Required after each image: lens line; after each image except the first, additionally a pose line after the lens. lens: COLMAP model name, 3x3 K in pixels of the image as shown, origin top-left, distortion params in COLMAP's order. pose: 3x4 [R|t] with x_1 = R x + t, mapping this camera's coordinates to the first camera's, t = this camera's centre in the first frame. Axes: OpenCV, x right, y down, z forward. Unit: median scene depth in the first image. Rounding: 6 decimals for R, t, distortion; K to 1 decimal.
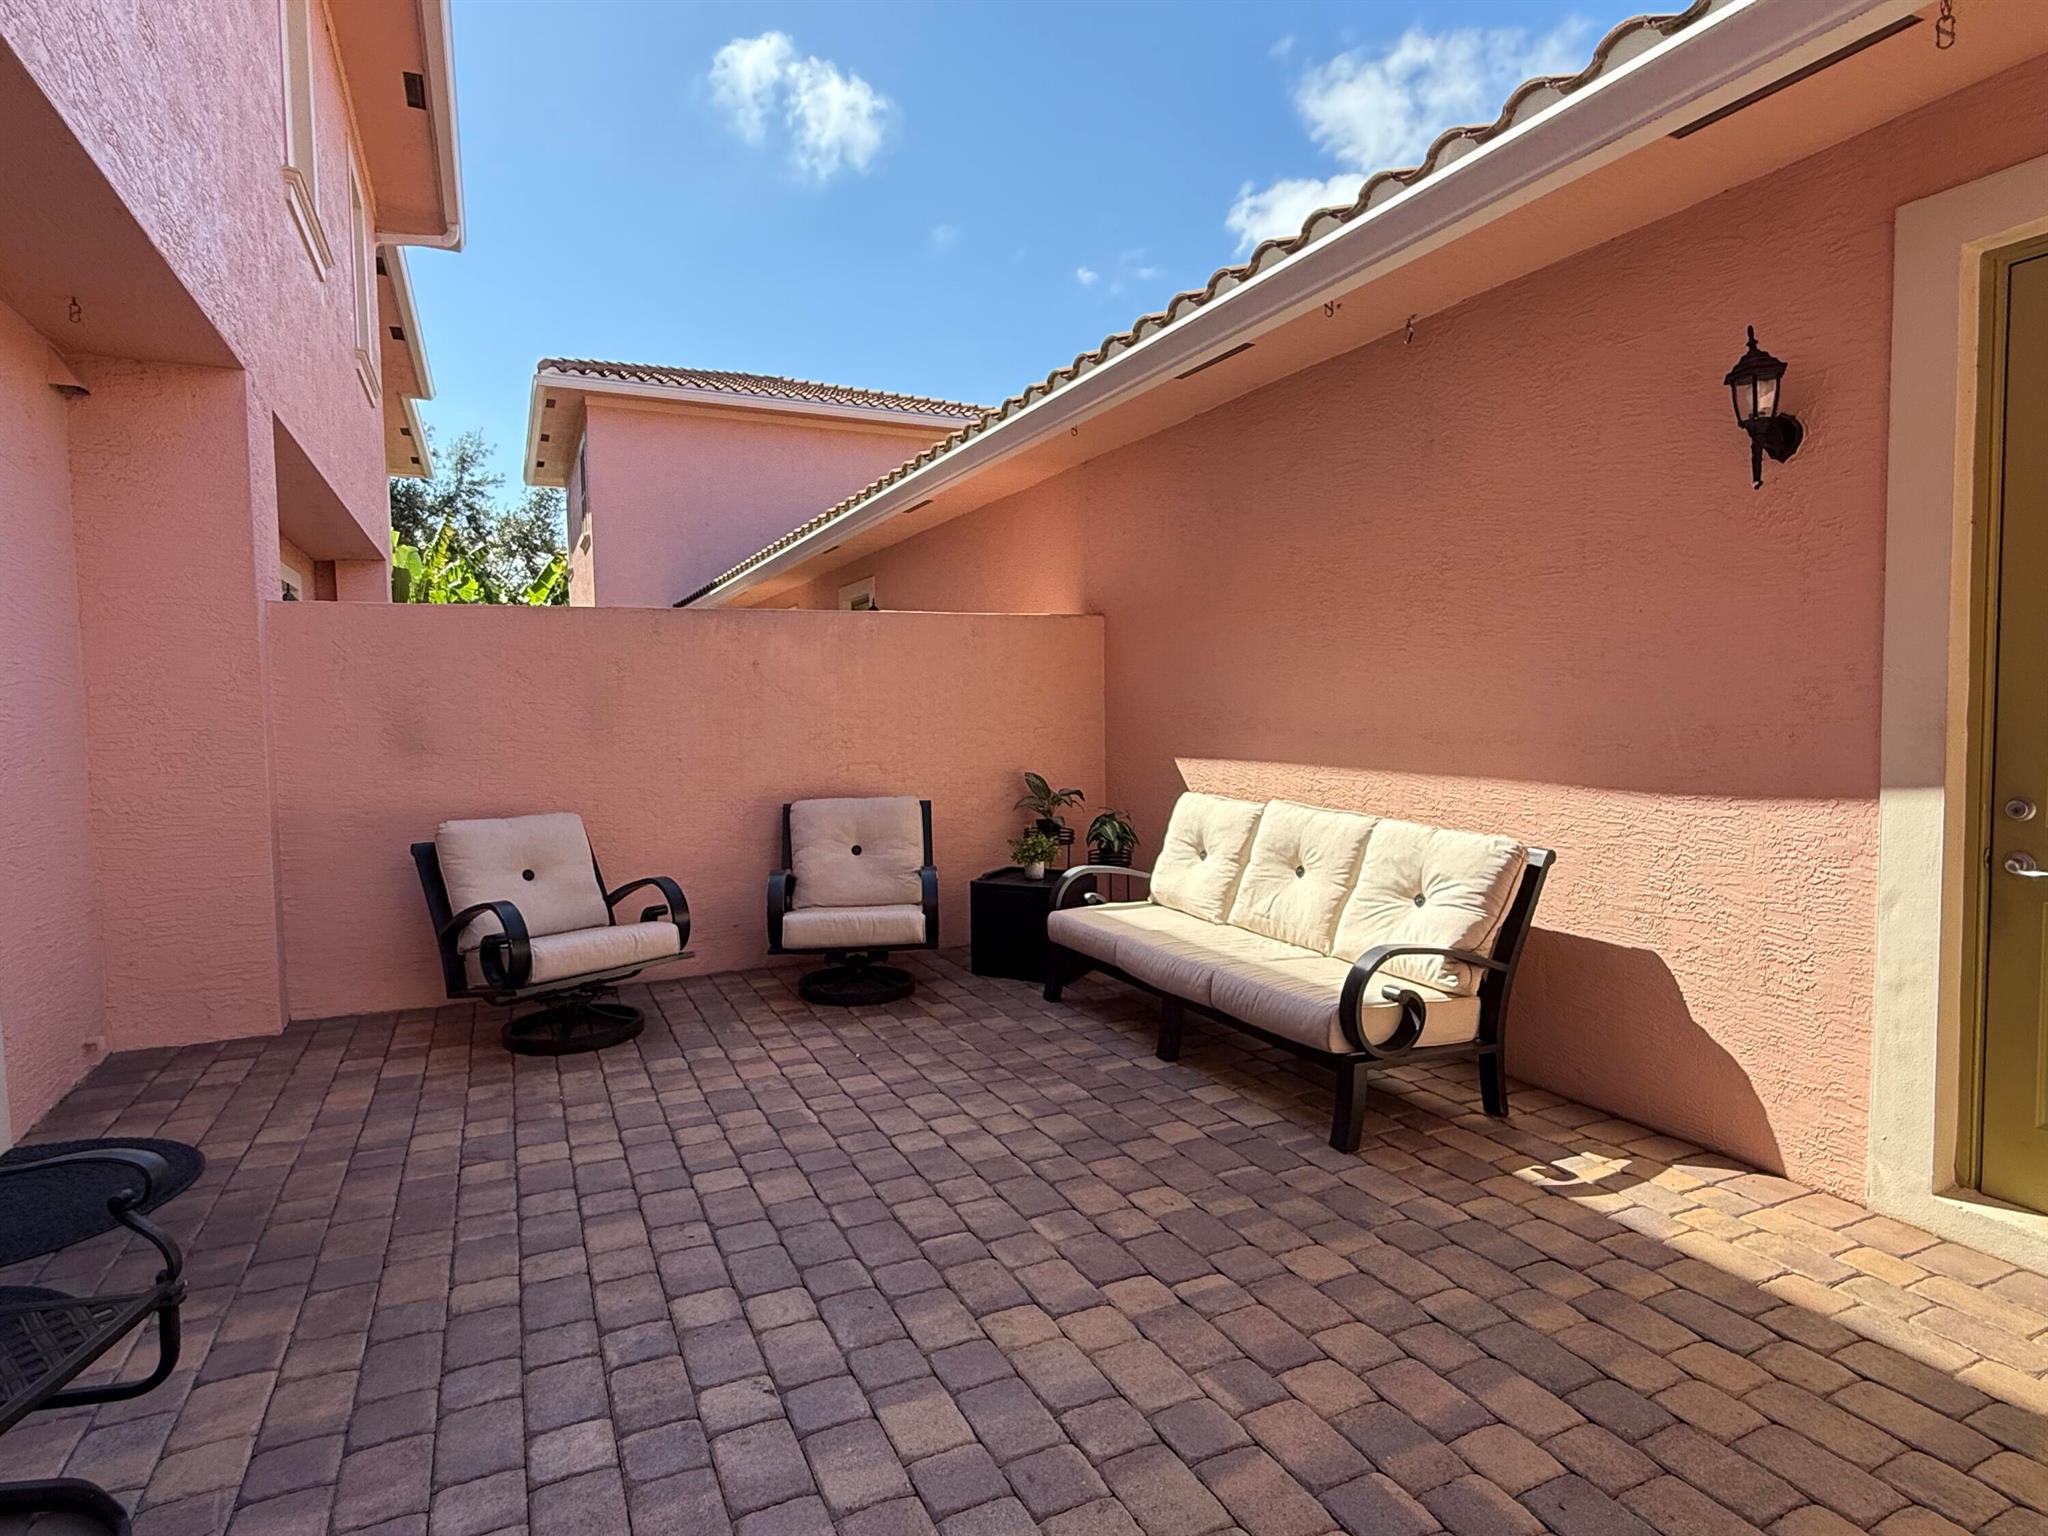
lens RADIAL K [[1088.9, 0, 1012.5], [0, 1088.9, 768.8], [0, 0, 1]] dist [-0.002834, -0.000139]
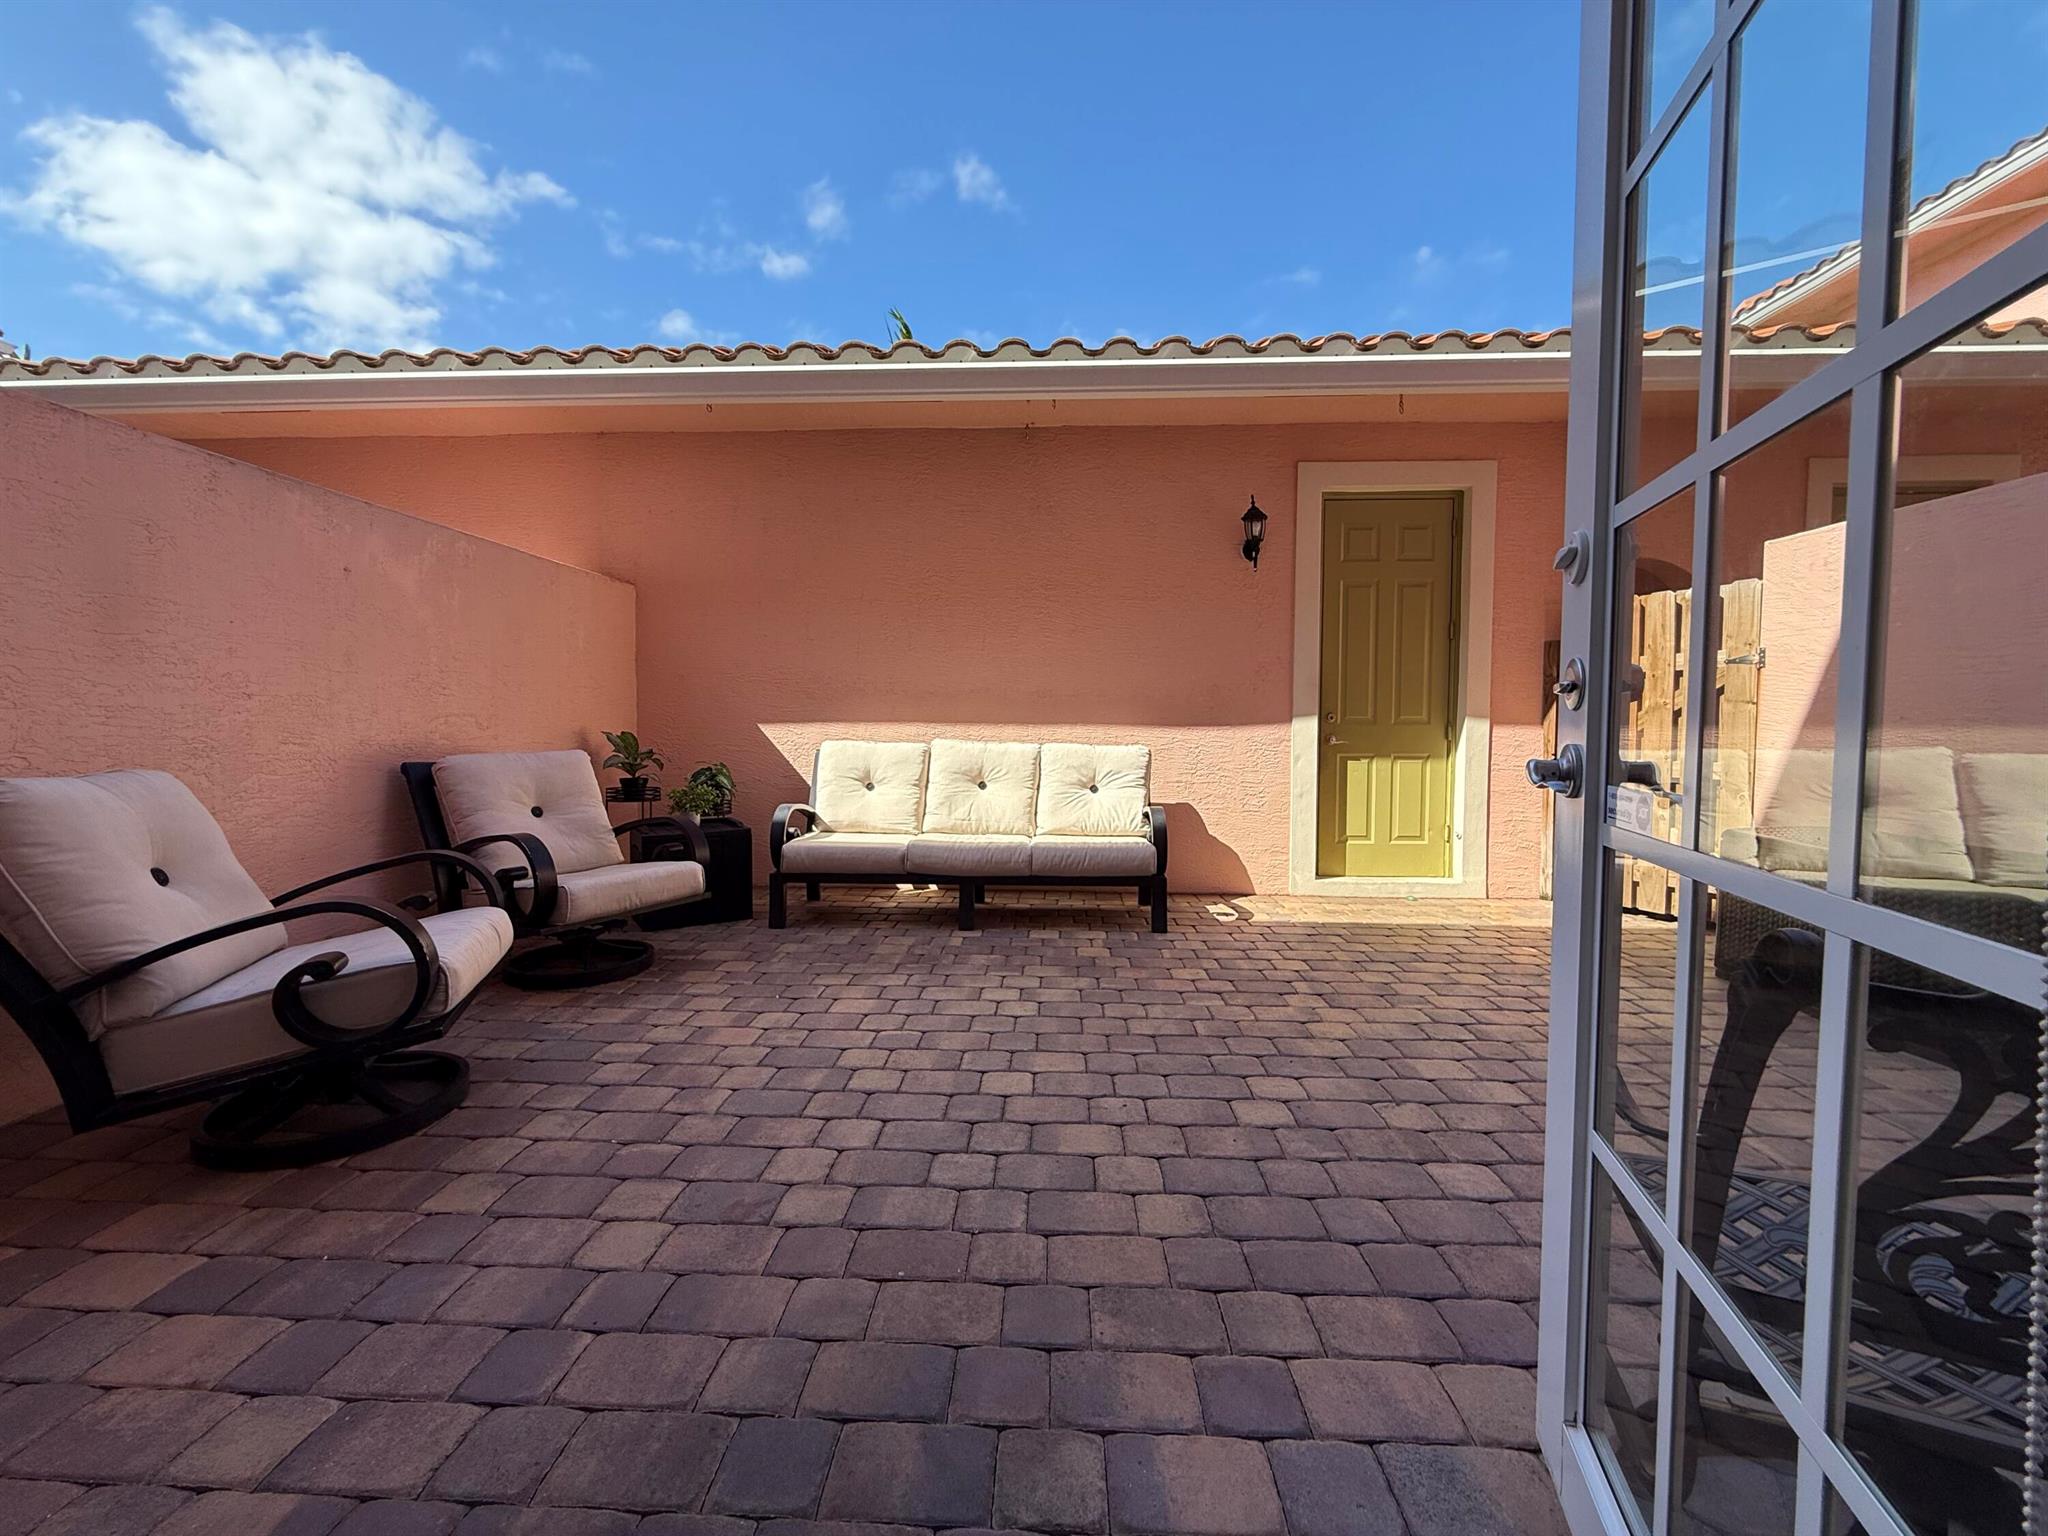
lens RADIAL K [[815.9, 0, 1018.3], [0, 815.9, 765.1], [0, 0, 1]] dist [-0.002447, 0.000075]
pose [[0.467962, -0.027683, 0.883315, -0.818000], [0.042355, 0.999063, 0.008872, 0.075587], [-0.882733, 0.033261, 0.468696, 0.571809]]
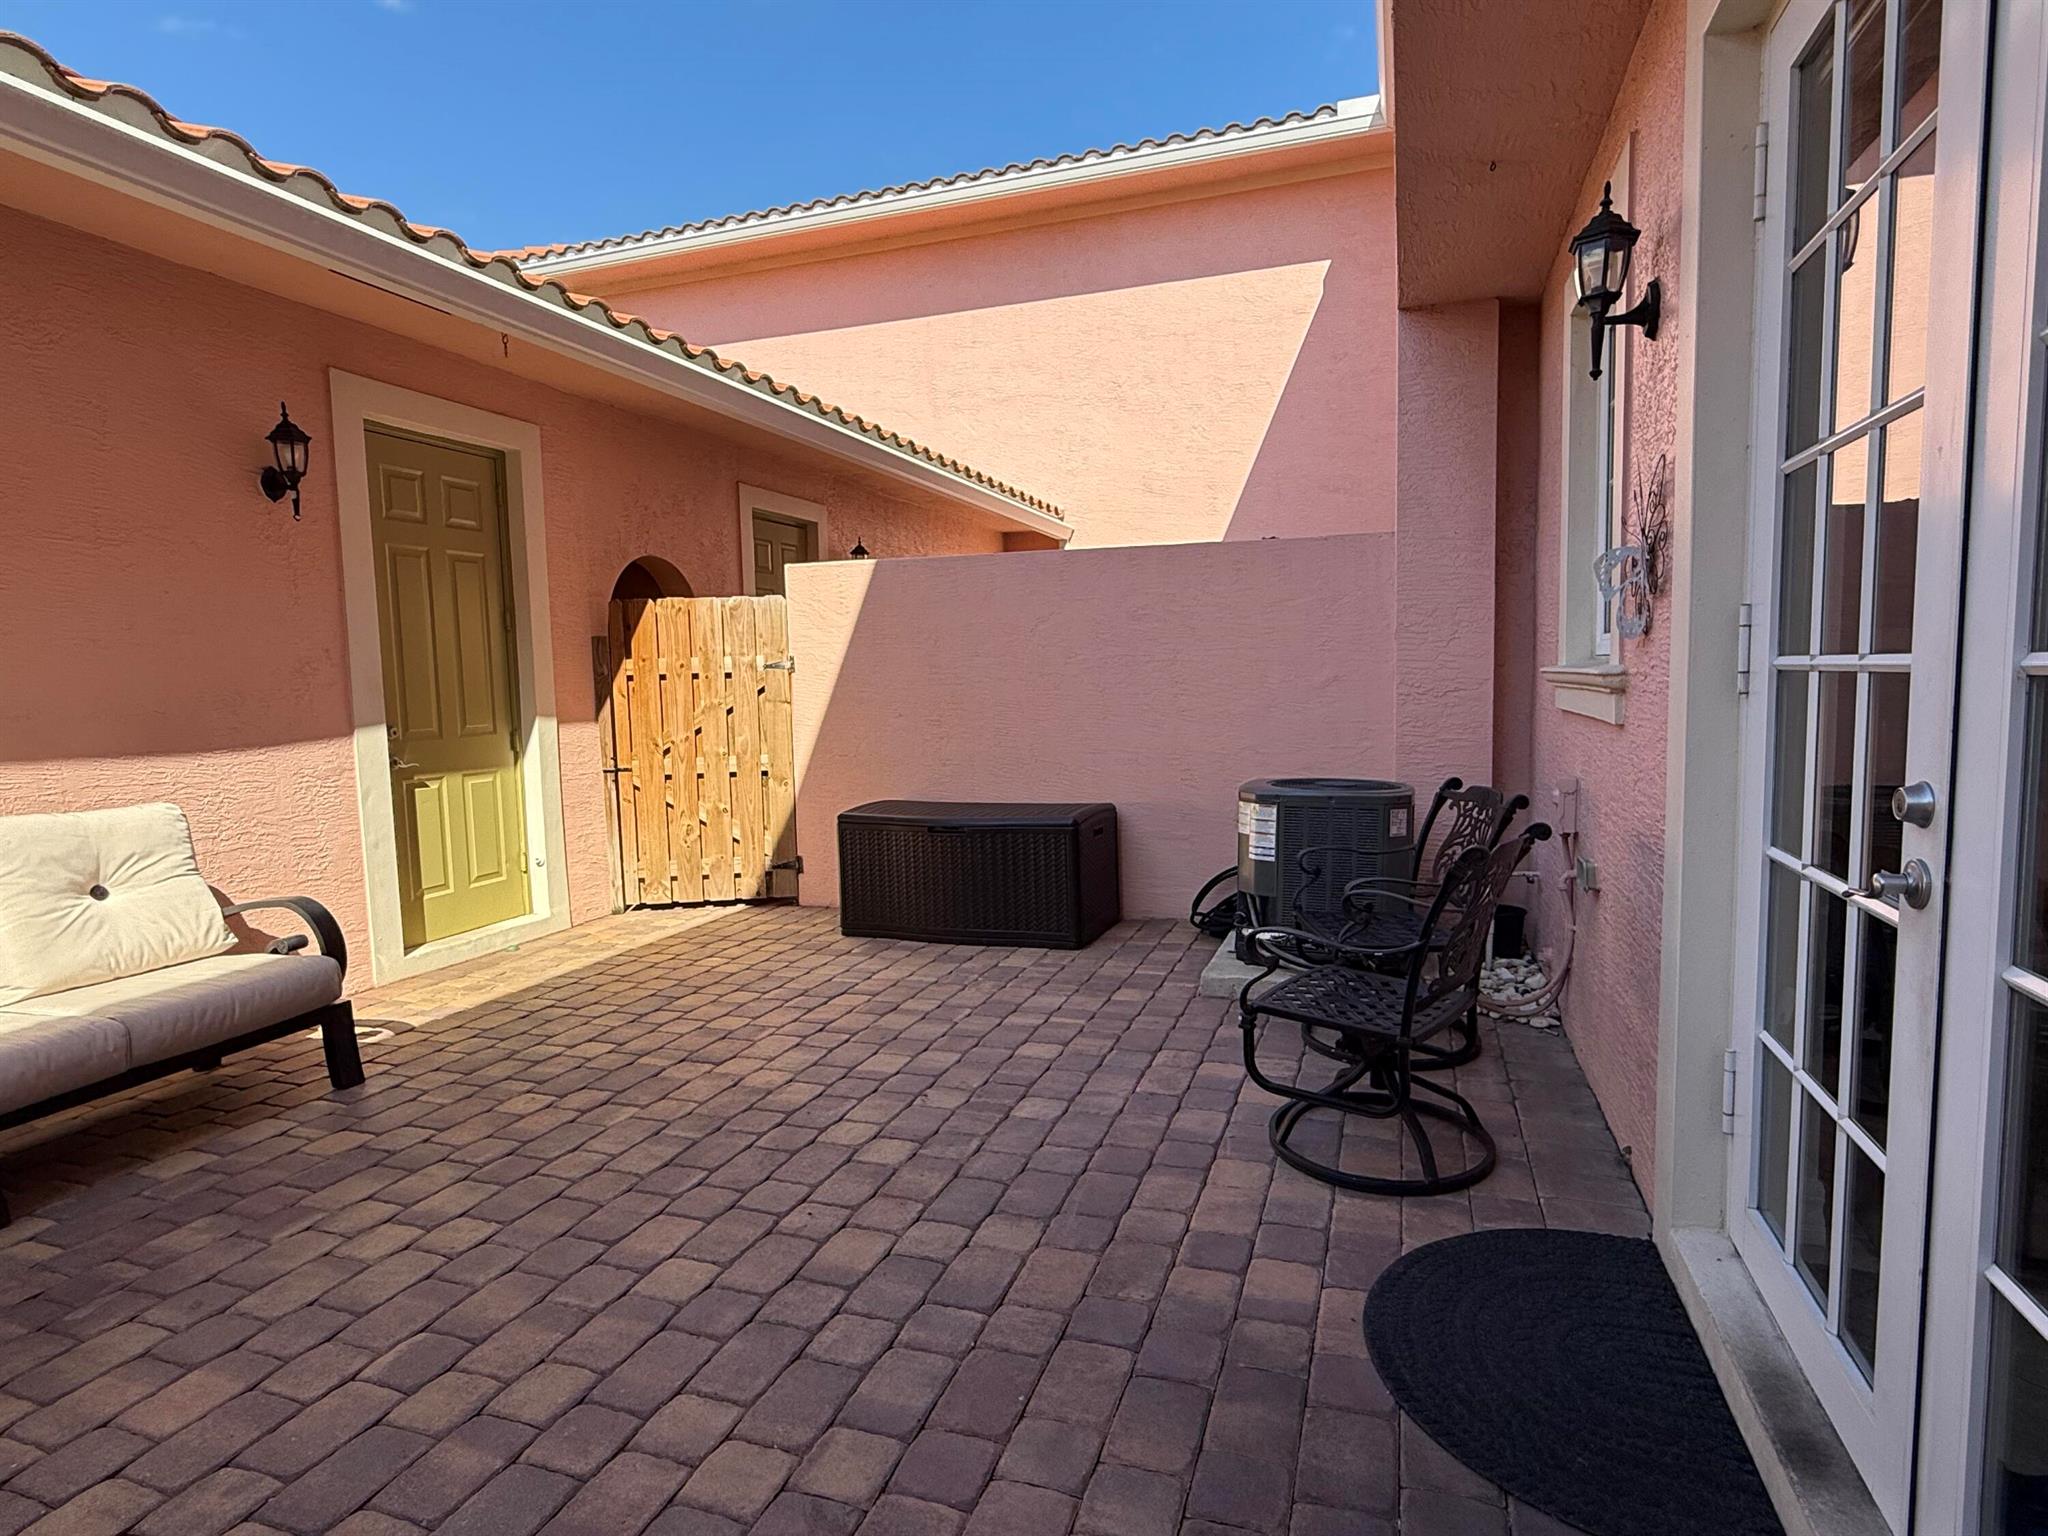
lens RADIAL K [[1088.9, 0, 1026.1], [0, 1088.9, 767.1], [0, 0, 1]] dist [-0.002834, -0.000139]
pose [[-0.714231, -0.027381, 0.699374, -0.845418], [0.075604, 0.990369, 0.115984, -0.027948], [-0.695815, 0.135715, -0.705282, 1.176311]]
